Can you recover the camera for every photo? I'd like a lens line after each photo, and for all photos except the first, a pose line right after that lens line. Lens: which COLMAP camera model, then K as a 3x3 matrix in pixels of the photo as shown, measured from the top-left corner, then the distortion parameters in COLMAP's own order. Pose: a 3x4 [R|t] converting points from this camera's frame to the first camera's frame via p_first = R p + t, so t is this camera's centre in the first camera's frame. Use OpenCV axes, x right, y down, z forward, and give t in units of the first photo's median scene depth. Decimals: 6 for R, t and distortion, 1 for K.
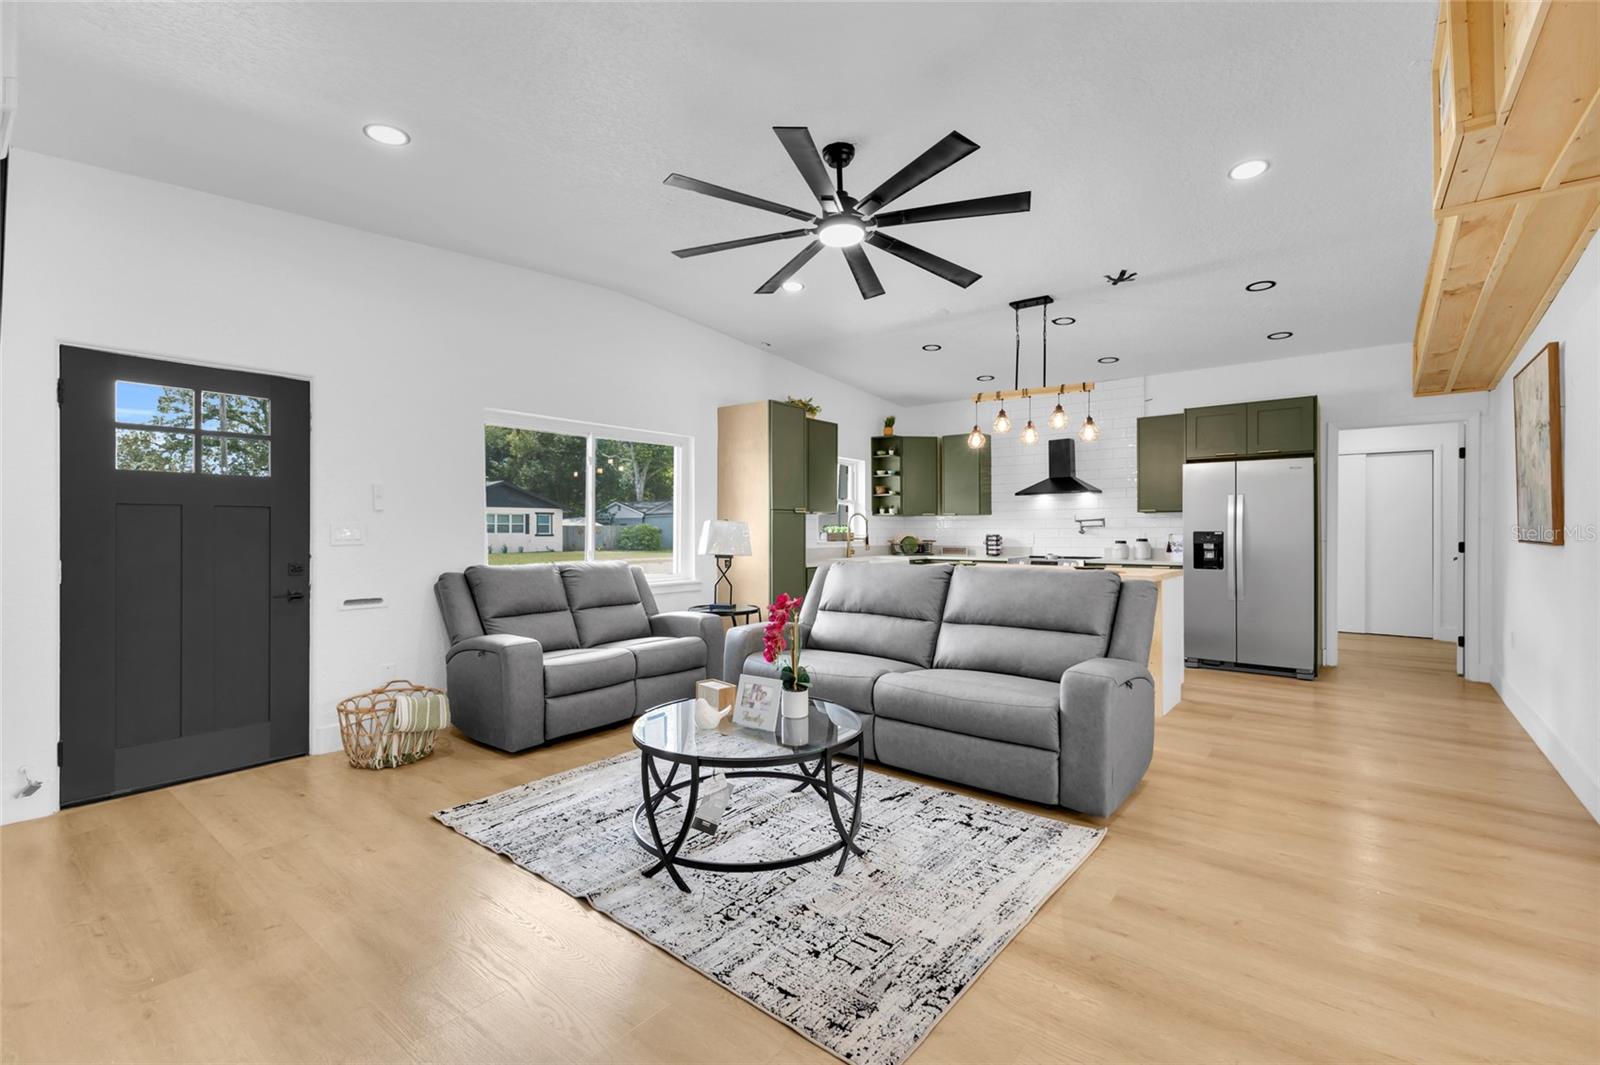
lens RADIAL K [[698.0, 0, 804.3], [0, 698.0, 529.1], [0, 0, 1]] dist [0.009264, 0.000254]
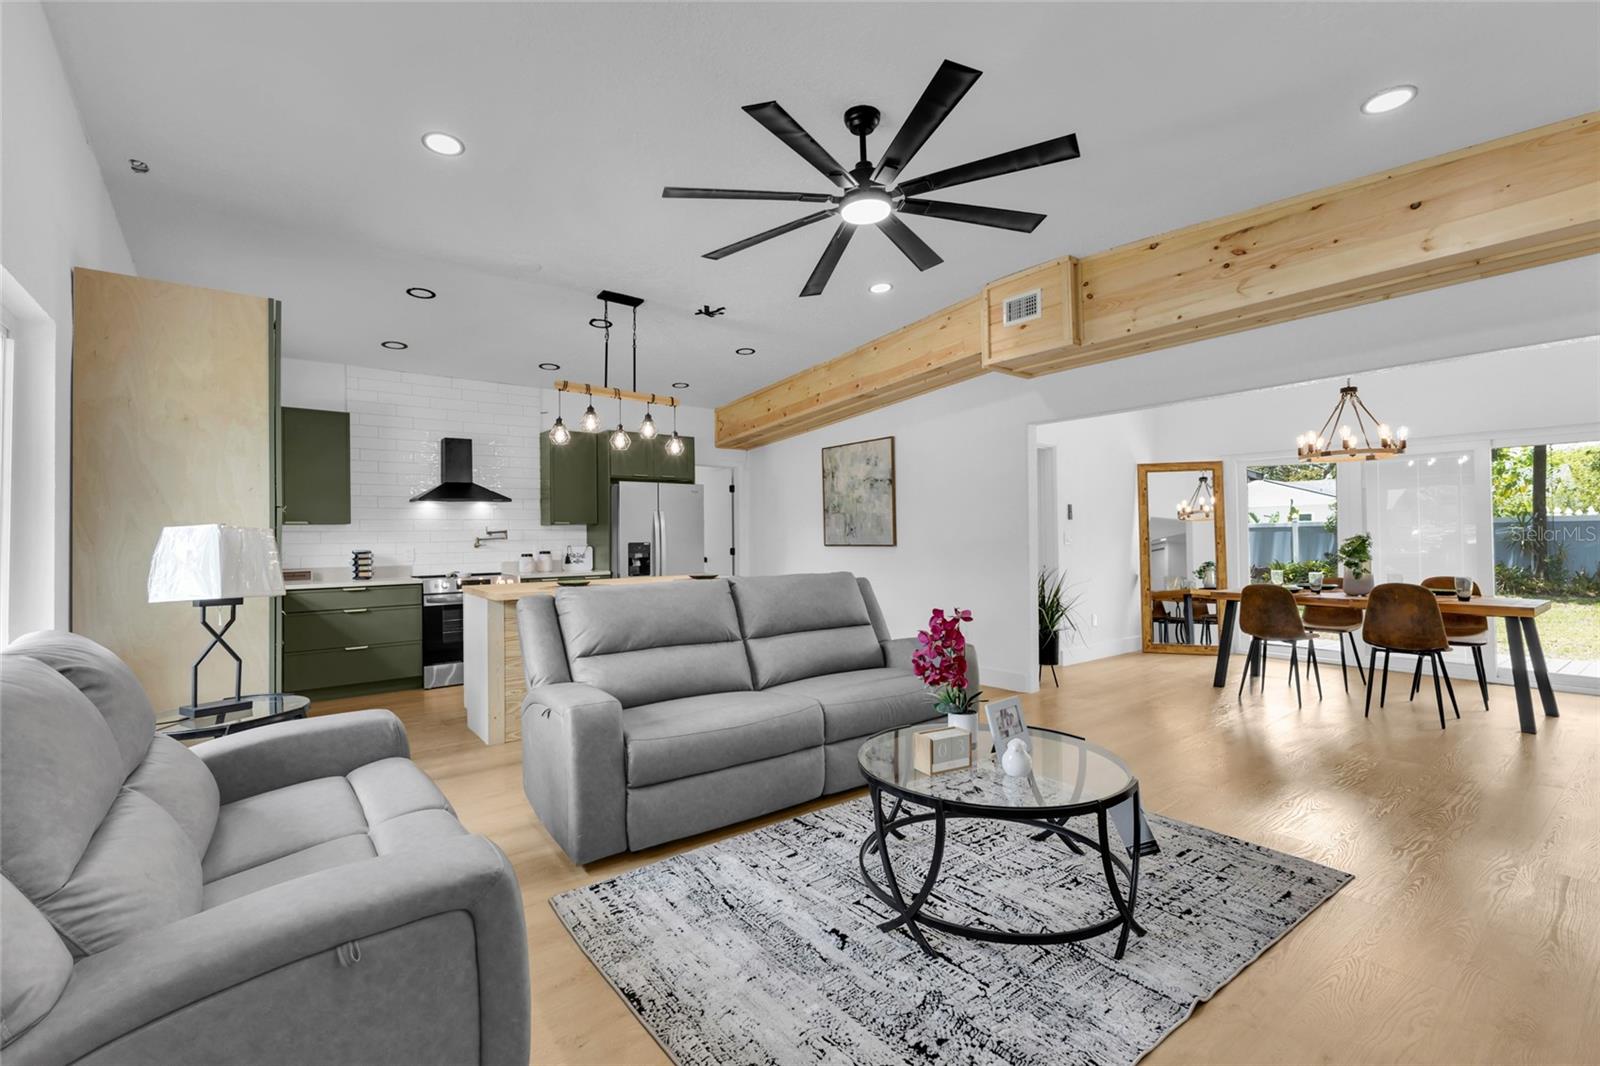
lens RADIAL K [[698.0, 0, 804.3], [0, 698.0, 529.6], [0, 0, 1]] dist [0.009264, 0.000254]
pose [[0.238870, 0.010466, 0.970995, -0.454027], [0.012124, 0.999832, -0.013759, 0.001335], [-0.970976, 0.015059, 0.238703, 0.470511]]
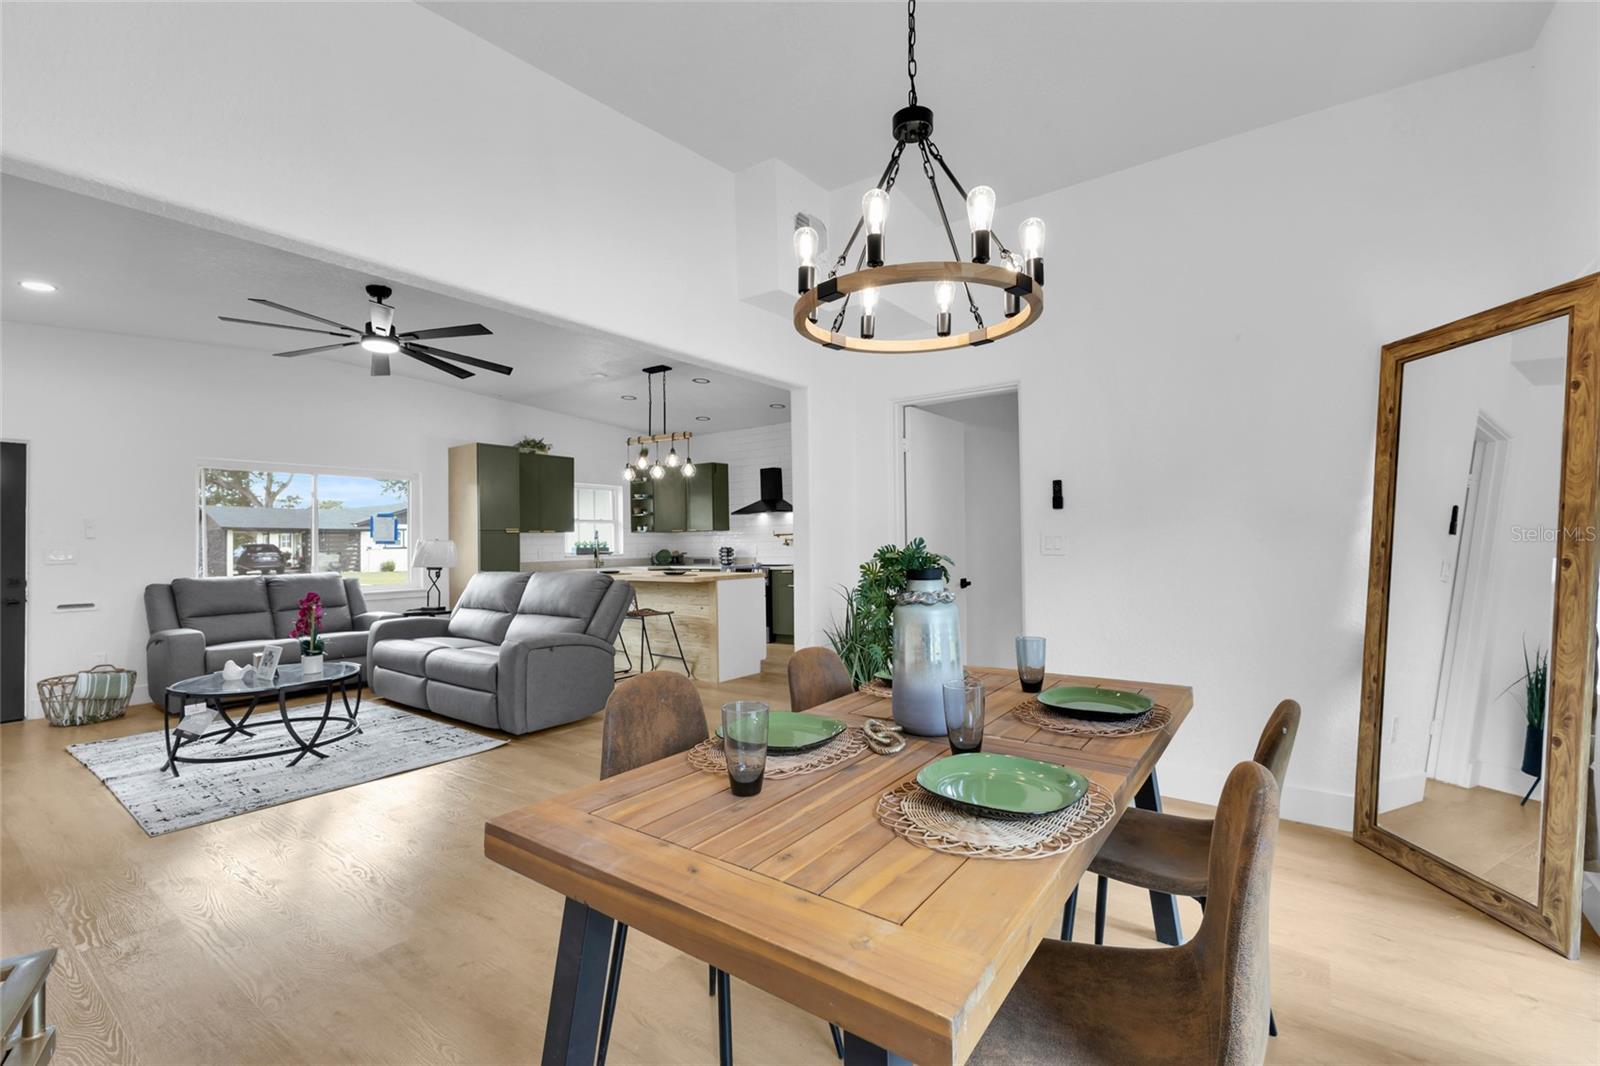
lens RADIAL K [[698.0, 0, 804.3], [0, 698.0, 529.6], [0, 0, 1]] dist [0.009264, 0.000254]
pose [[0.999371, -0.013951, 0.032596, 0.478751], [0.014496, 0.999758, -0.016565, -0.000654], [-0.032357, 0.017027, 0.999331, -0.262700]]
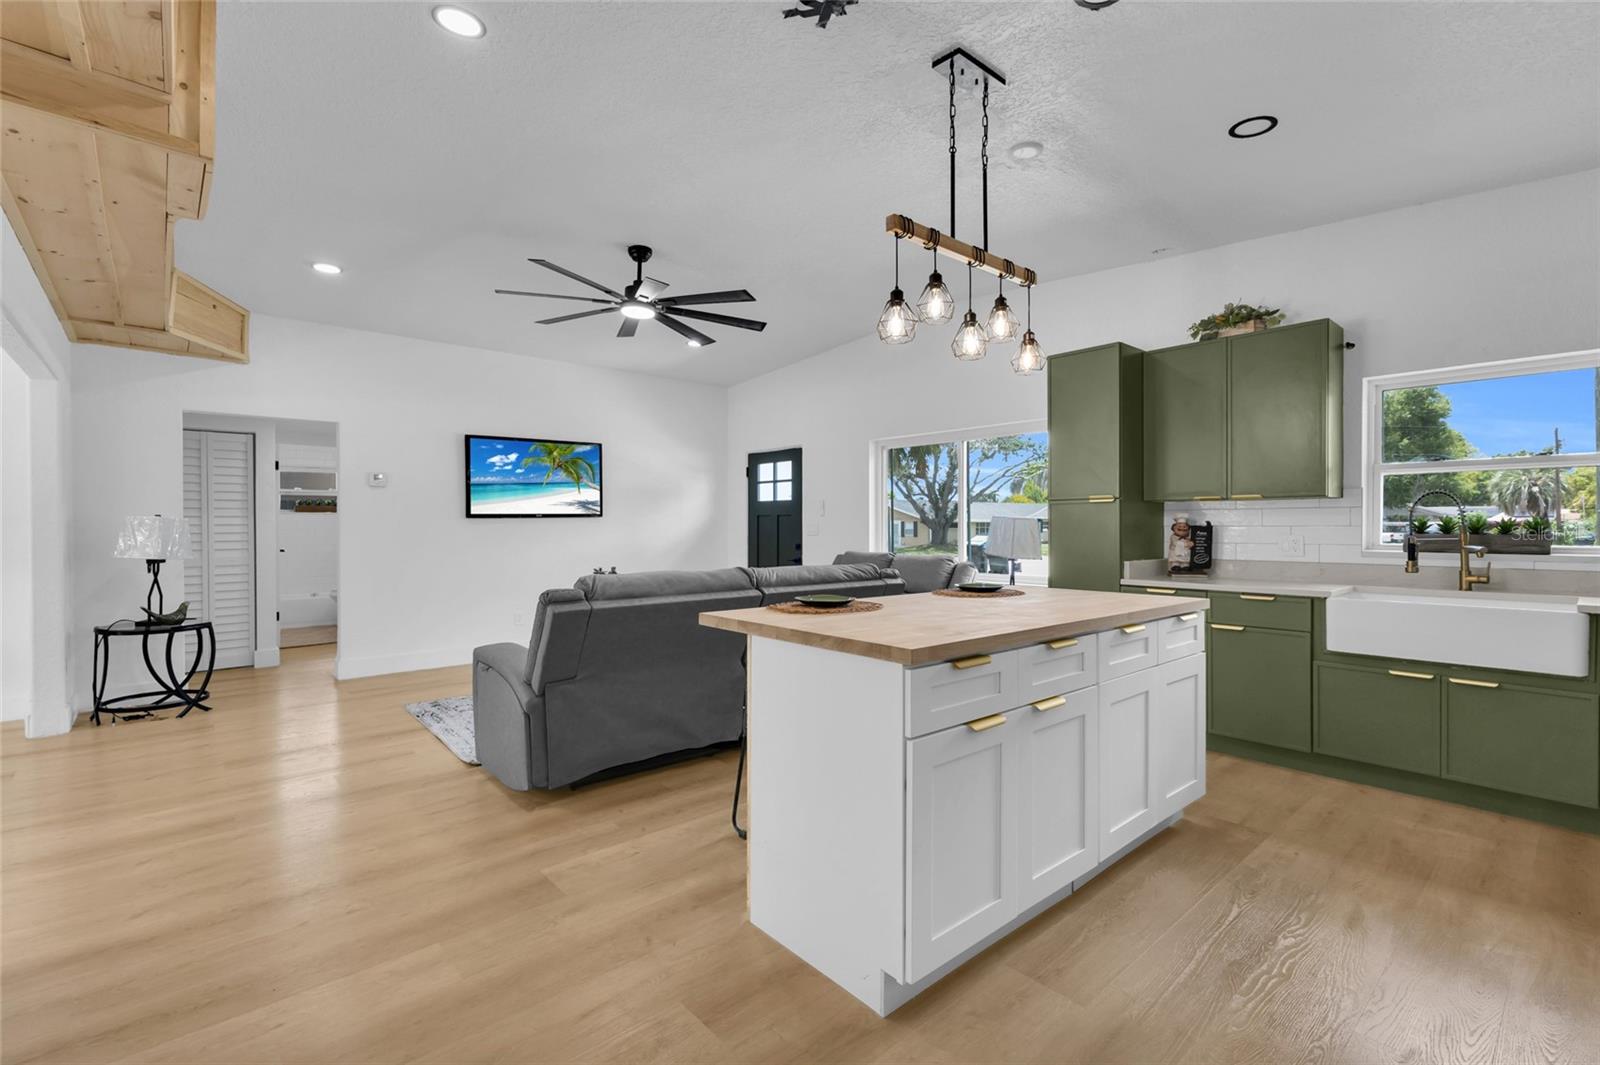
lens RADIAL K [[715.4, 0, 800.0], [0, 715.4, 532.5], [0, 0, 1]] dist [0.007555, 0.000056]
pose [[-0.181794, 0.010030, -0.983286, 0.740420], [-0.000062, 0.999948, 0.010211, -0.001750], [0.983337, 0.001918, -0.181784, 0.845294]]
